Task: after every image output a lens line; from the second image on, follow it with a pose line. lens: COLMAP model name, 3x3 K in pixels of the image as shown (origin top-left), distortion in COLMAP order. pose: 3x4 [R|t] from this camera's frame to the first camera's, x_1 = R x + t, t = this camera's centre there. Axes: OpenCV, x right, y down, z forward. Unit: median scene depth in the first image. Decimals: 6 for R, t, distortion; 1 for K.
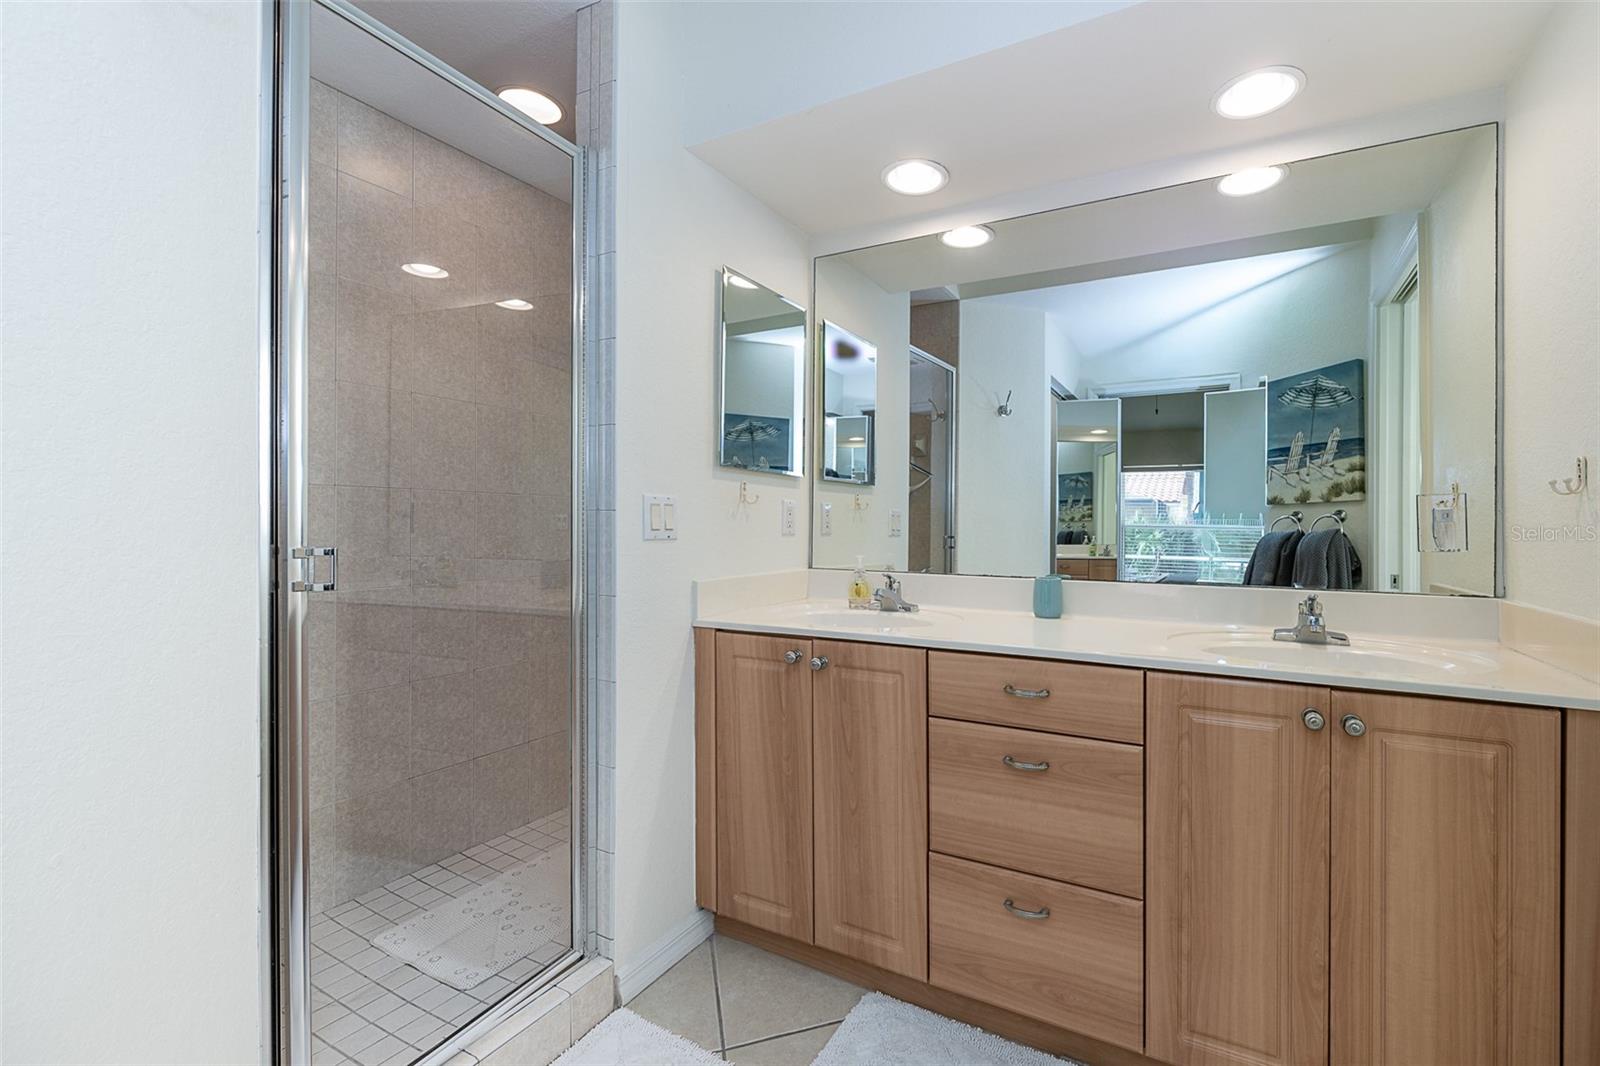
lens RADIAL K [[688.1, 0, 803.6], [0, 688.1, 527.4], [0, 0, 1]] dist [0.012666, 0.000136]
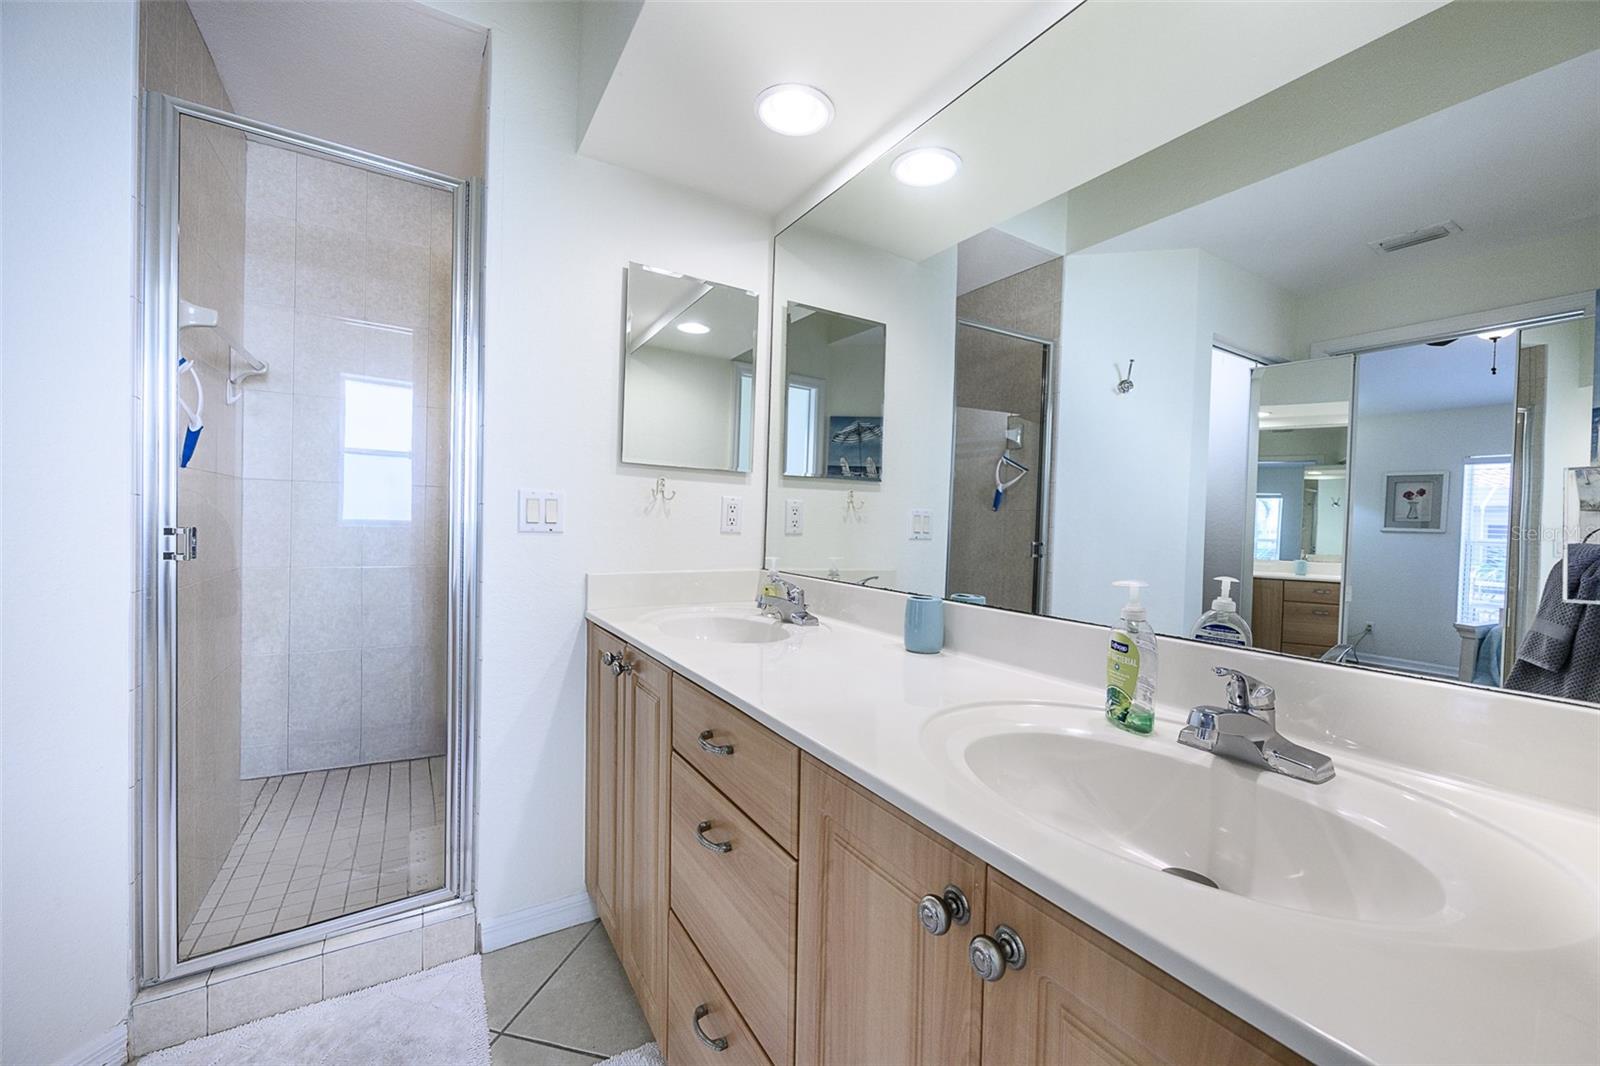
lens RADIAL K [[606.1, 0, 794.6], [0, 606.1, 535.5], [0, 0, 1]] dist [0.001910, 0.000060]
pose [[0.860062, 0.026895, -0.509480, 0.414406], [-0.023422, 0.999638, 0.013231, 0.000838], [0.509651, 0.000553, 0.860381, 0.271988]]
